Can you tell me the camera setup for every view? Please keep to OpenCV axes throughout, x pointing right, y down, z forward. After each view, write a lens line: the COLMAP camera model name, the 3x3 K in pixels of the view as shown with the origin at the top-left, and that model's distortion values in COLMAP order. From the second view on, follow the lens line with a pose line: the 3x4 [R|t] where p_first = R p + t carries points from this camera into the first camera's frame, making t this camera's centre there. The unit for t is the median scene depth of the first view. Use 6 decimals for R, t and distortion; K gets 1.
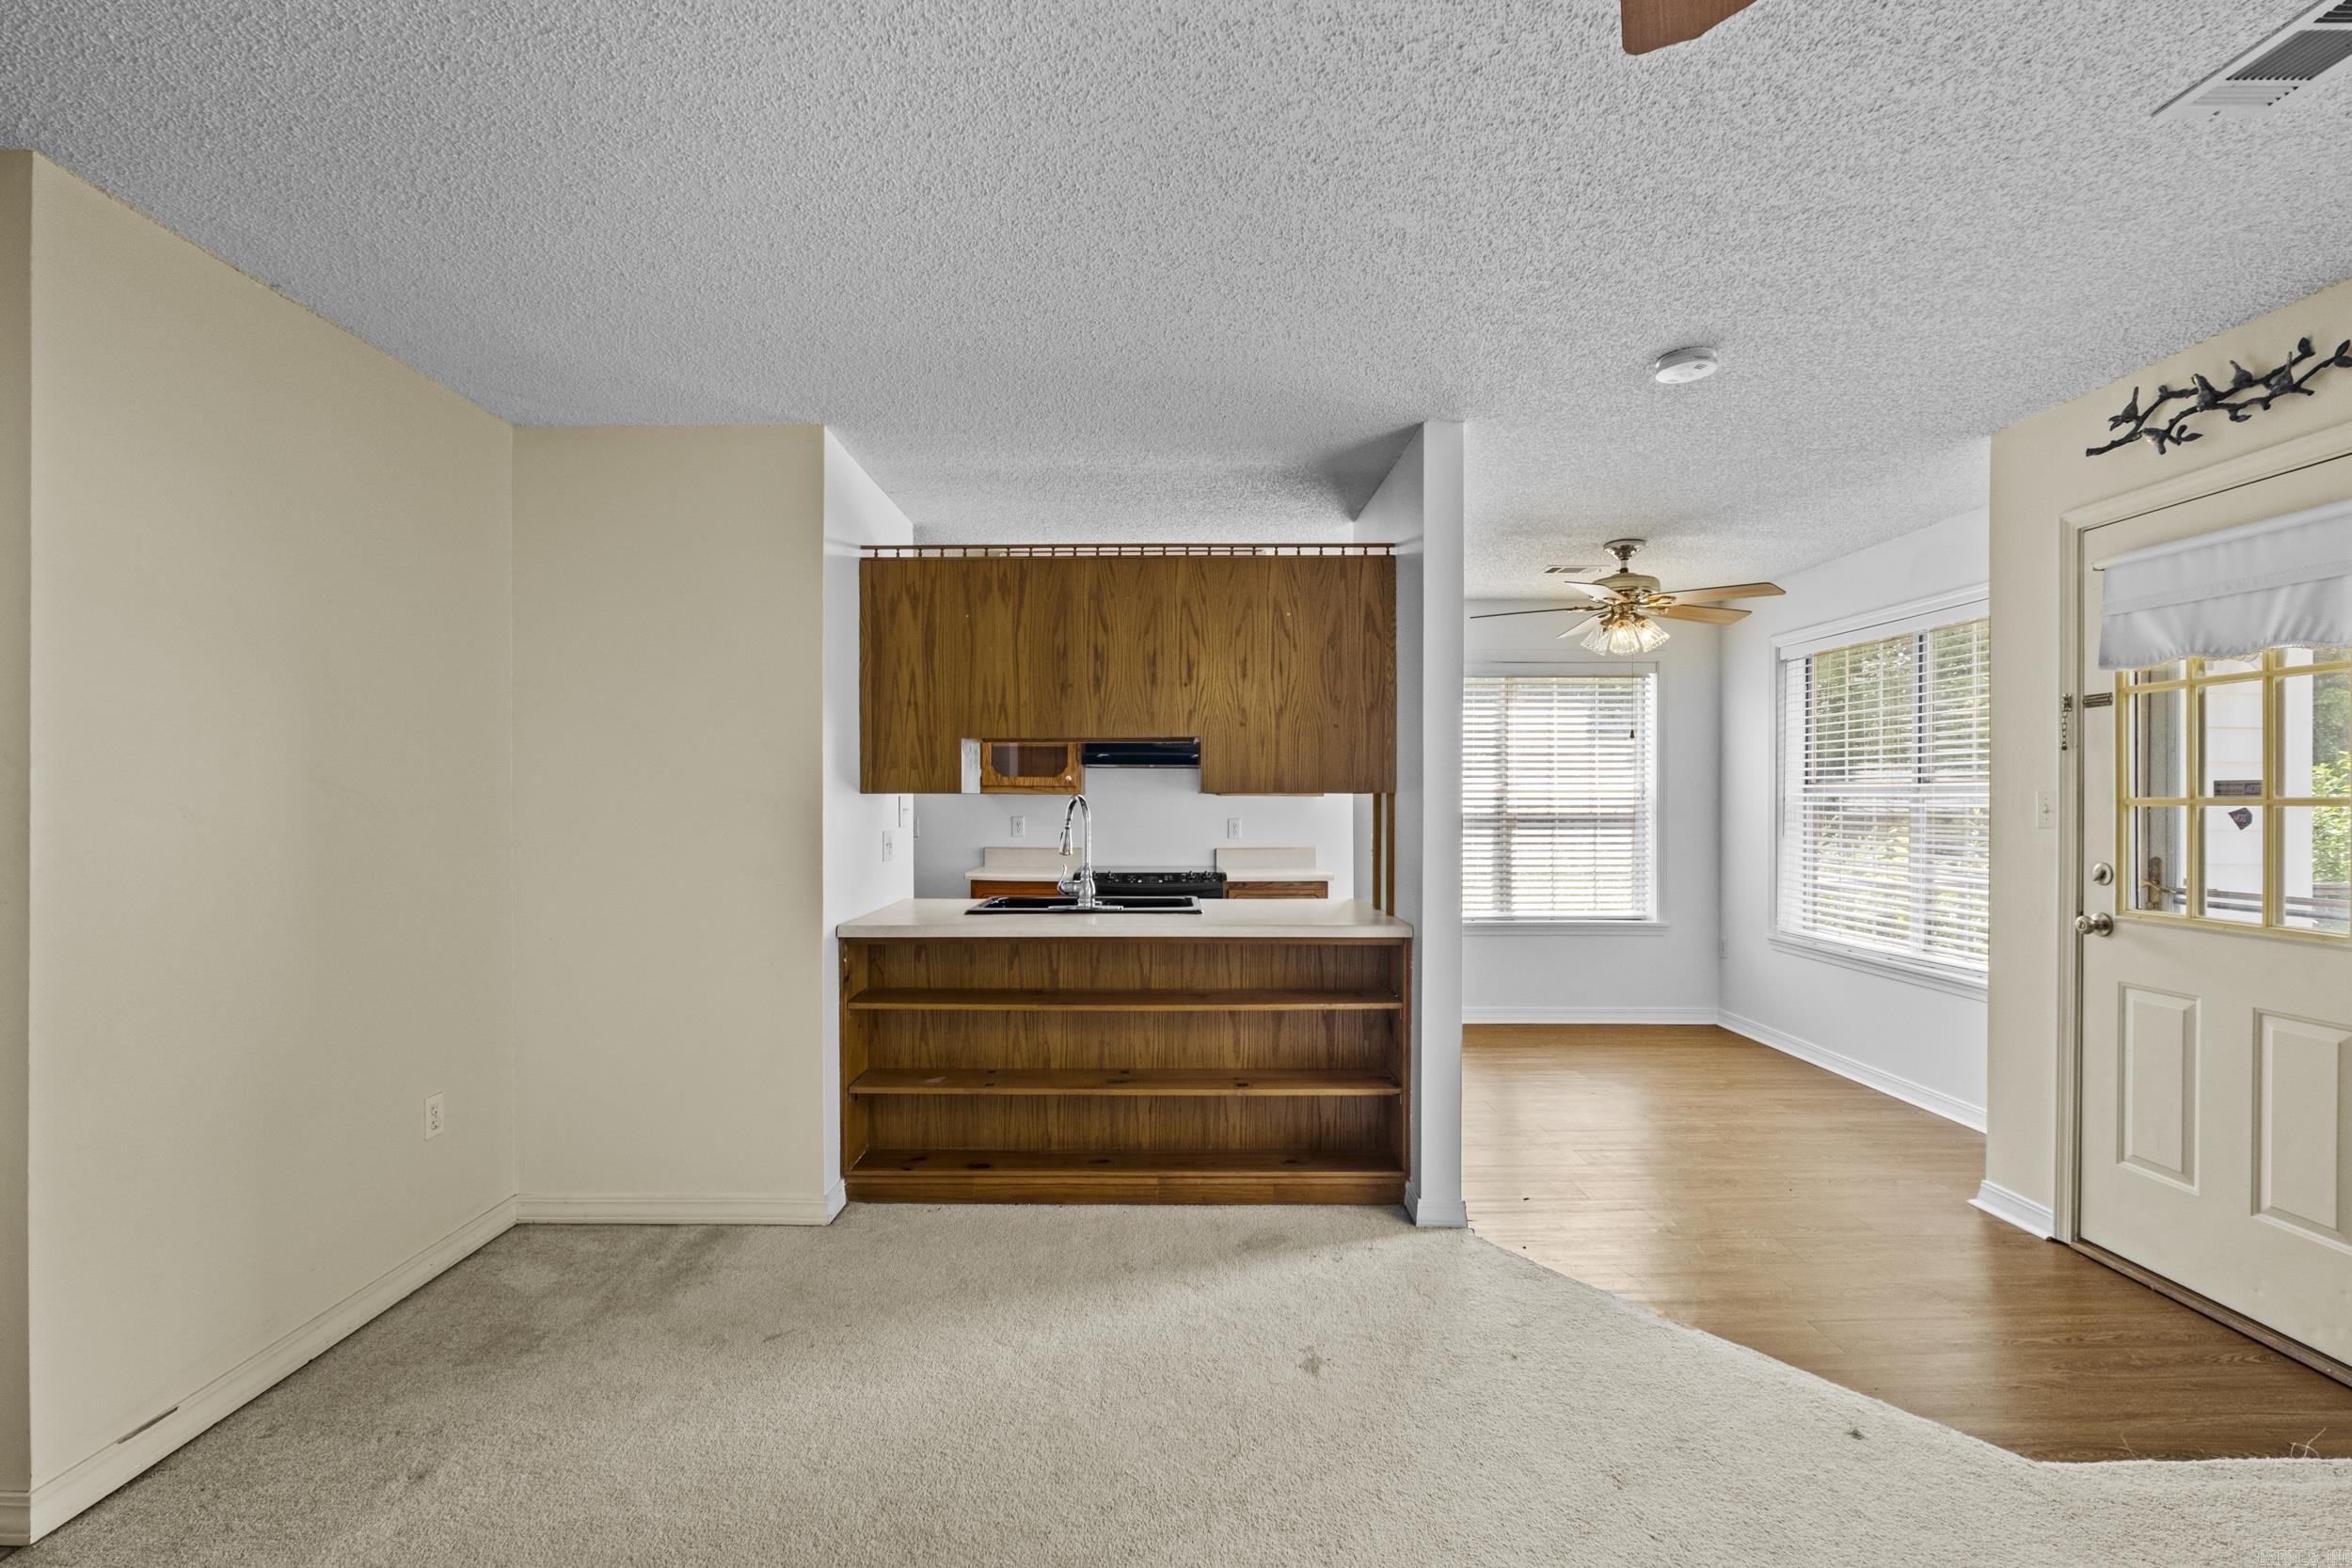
lens RADIAL K [[1040.6, 0, 1161.9], [0, 1040.6, 805.7], [0, 0, 1]] dist [-0.002917, -0.000413]
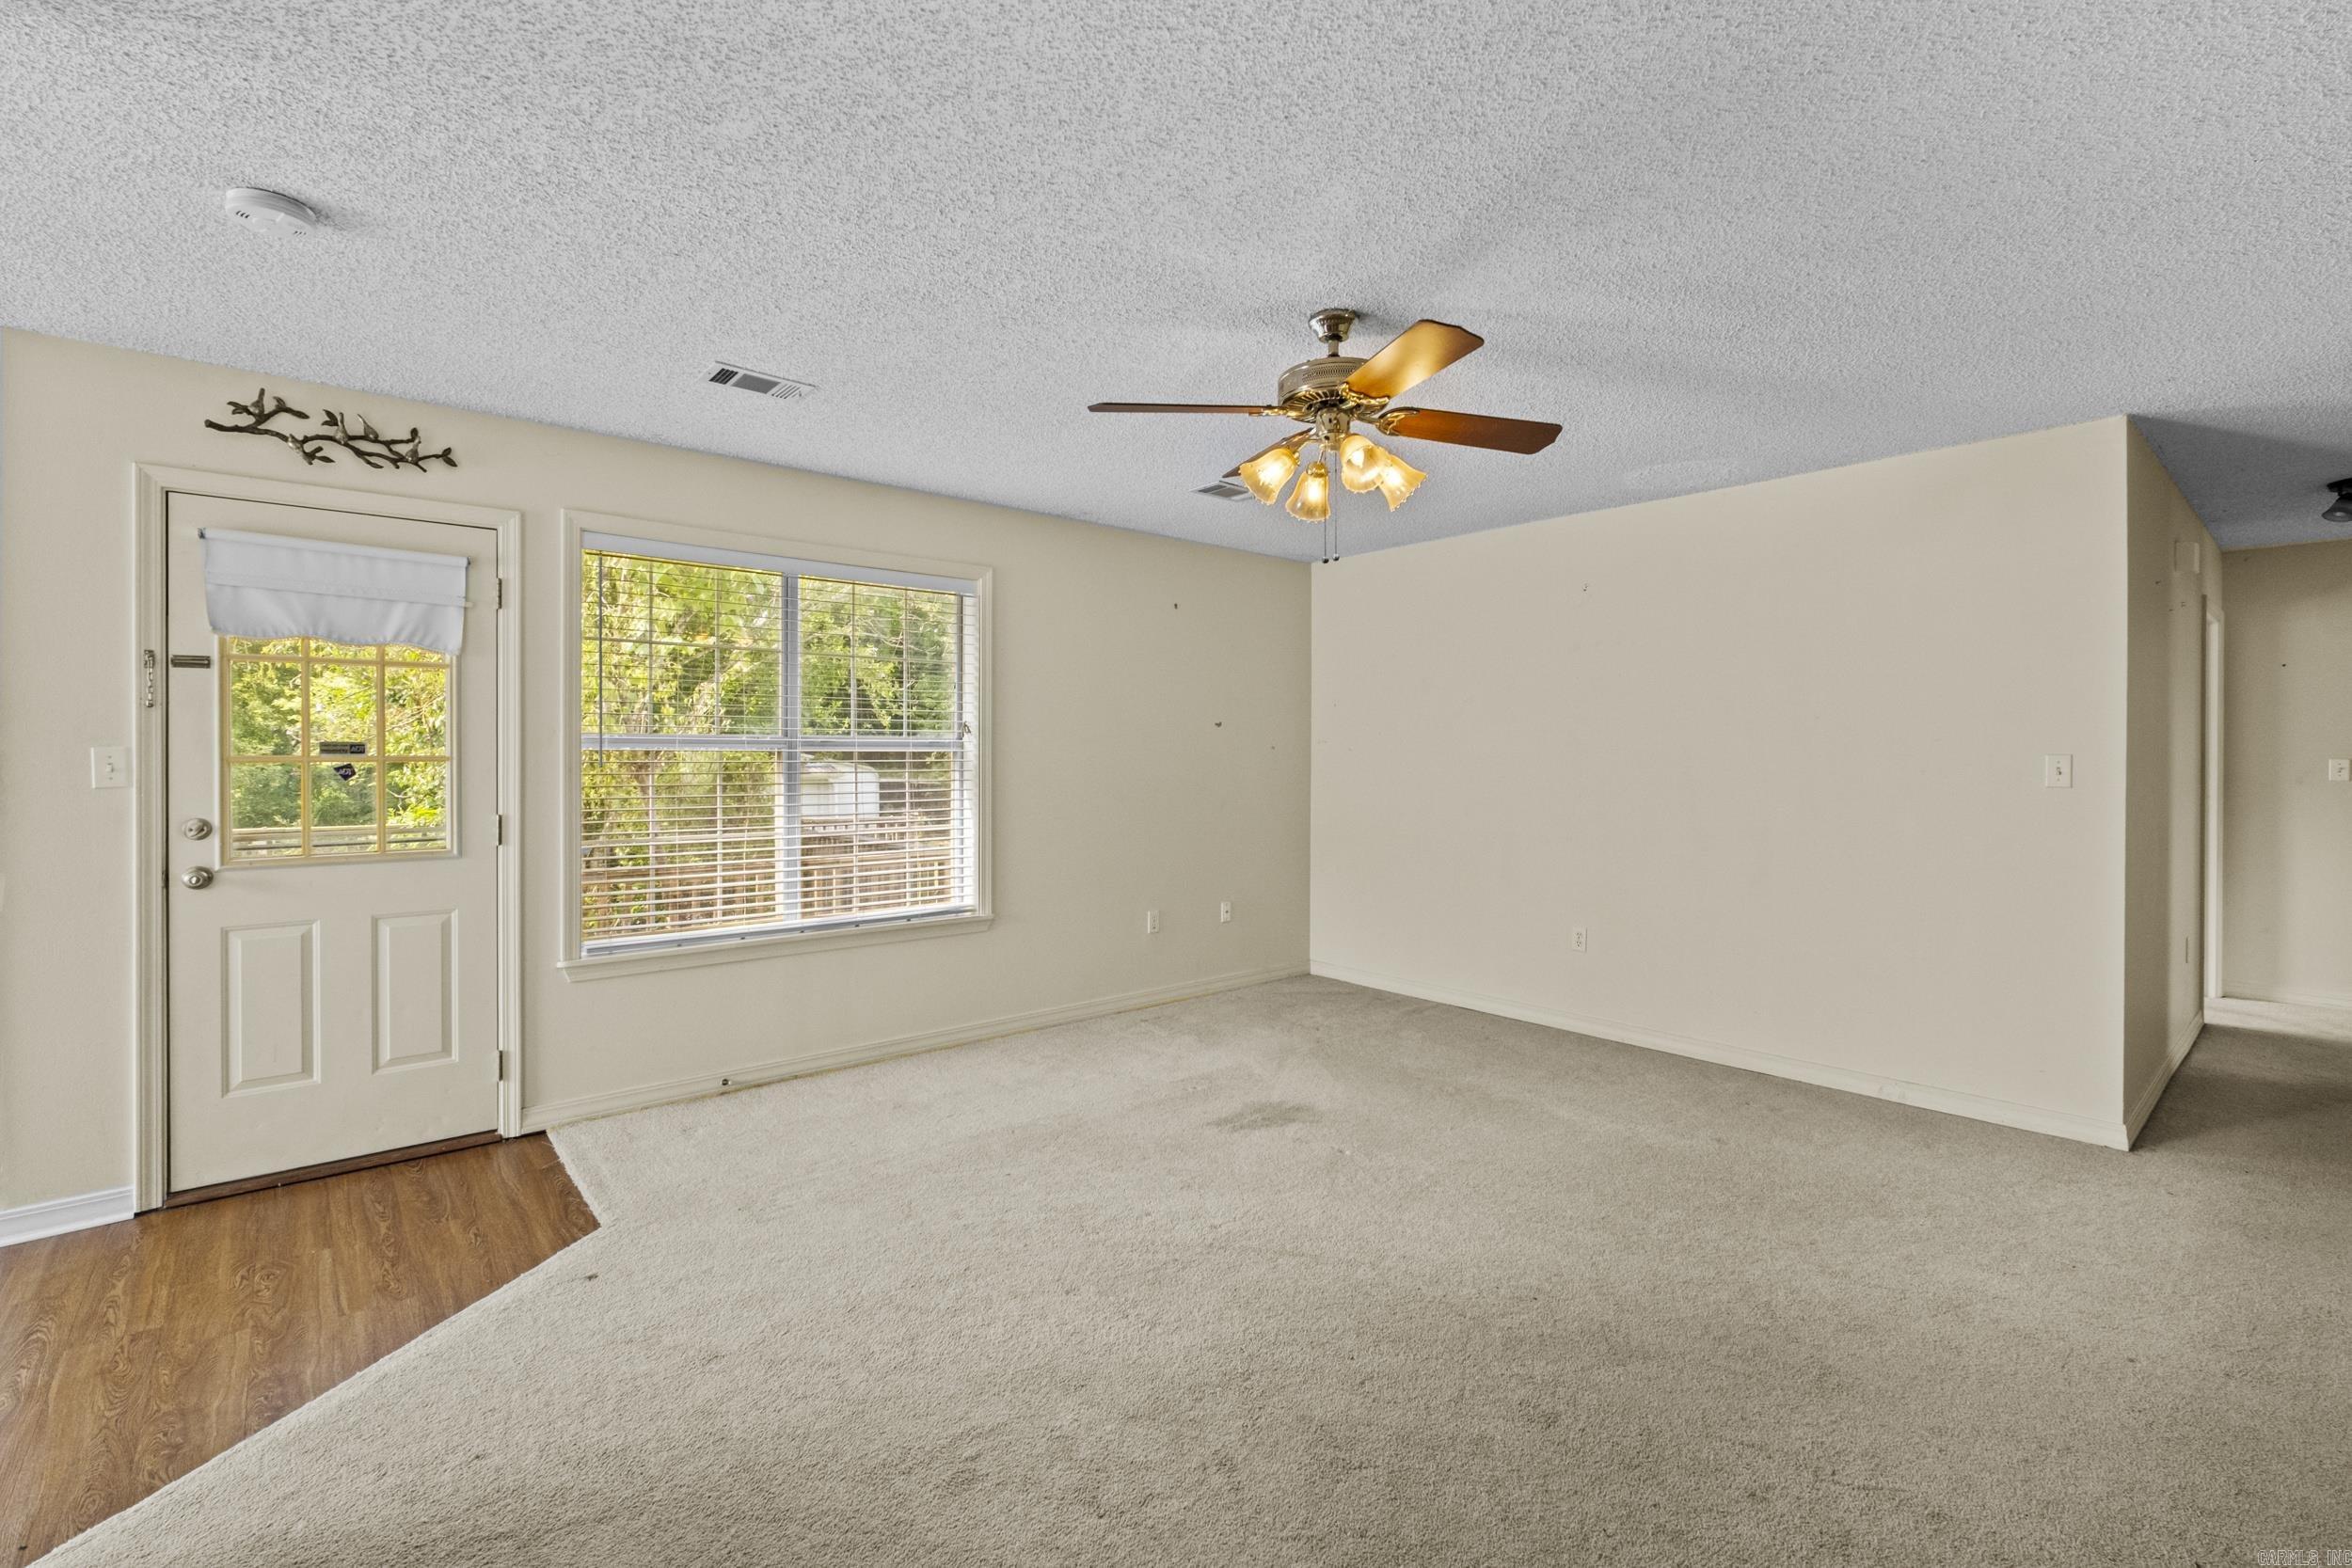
lens RADIAL K [[1056.9, 0, 1133.3], [0, 1056.9, 755.3], [0, 0, 1]] dist [-0.002154, -0.000431]
pose [[-0.641422, -0.004721, 0.767173, -0.414754], [0.001998, 0.999967, 0.007824, -0.012037], [-0.767185, 0.006551, -0.641392, 0.784756]]
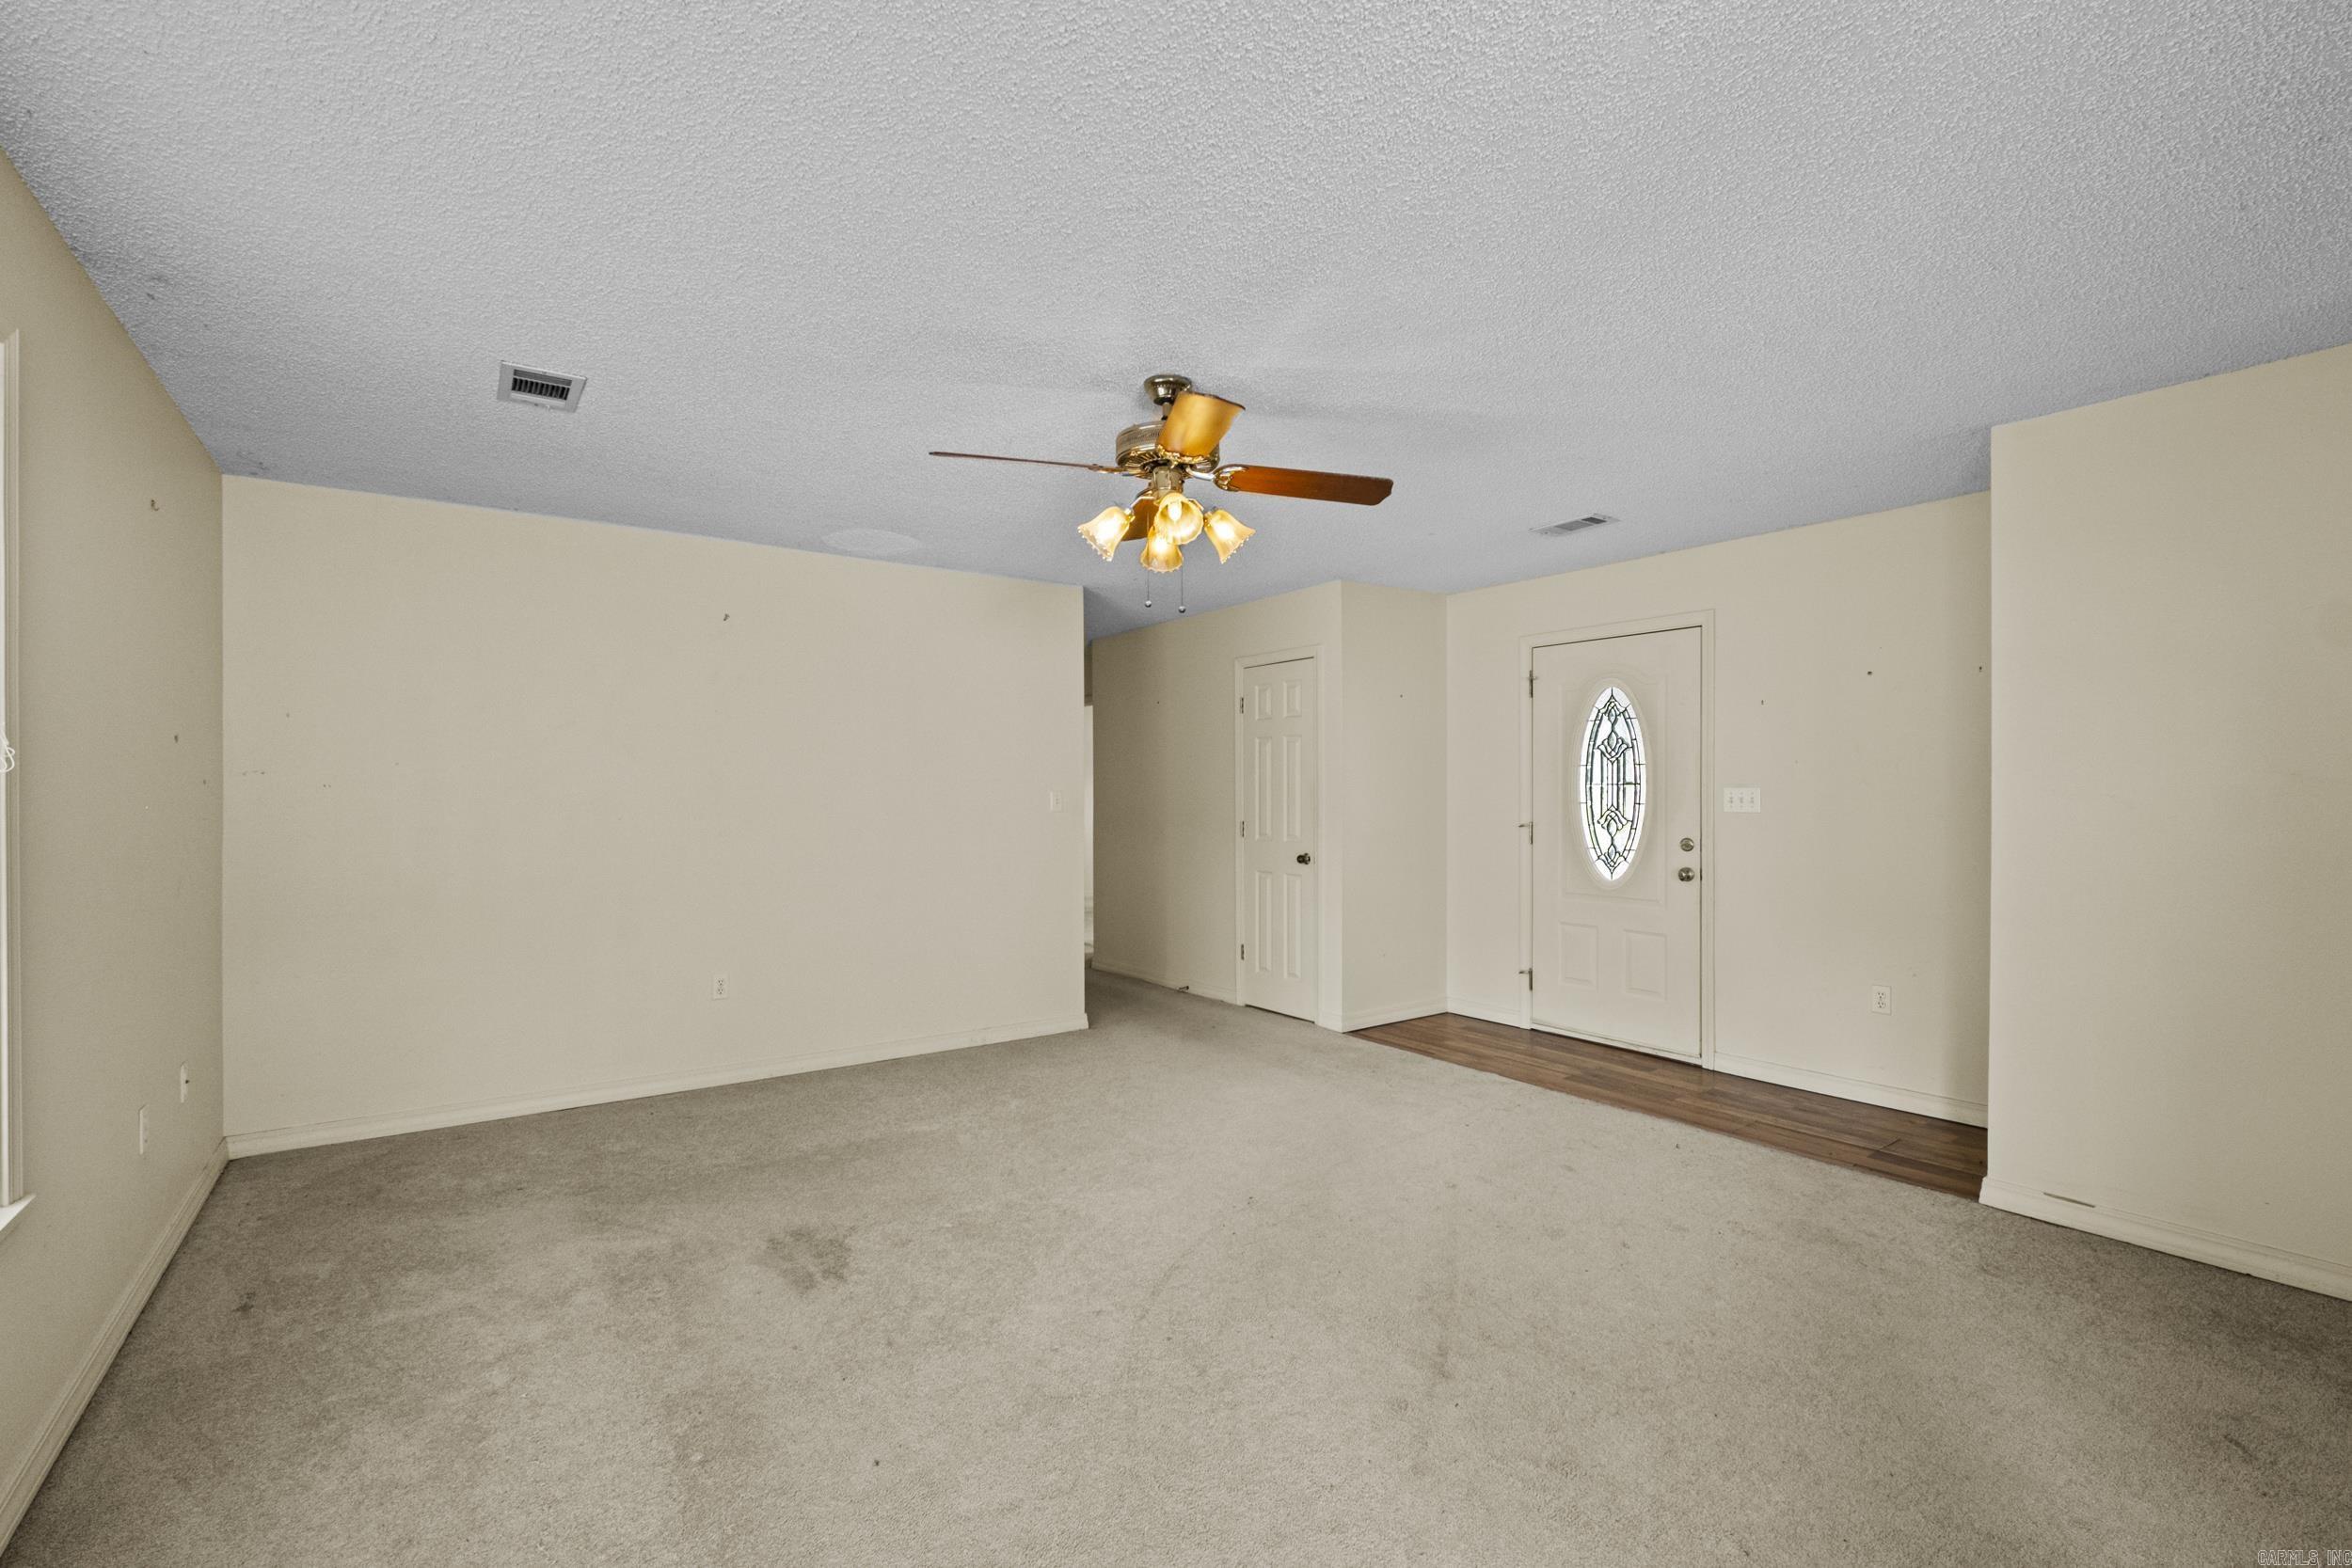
lens RADIAL K [[1047.3, 0, 1173.6], [0, 1047.3, 796.6], [0, 0, 1]] dist [-0.001584, -0.000315]
pose [[-0.808602, 0.004748, -0.588337, 0.557424], [-0.002237, 0.999935, 0.011146, -0.006250], [0.588352, 0.010329, -0.808539, 0.823219]]
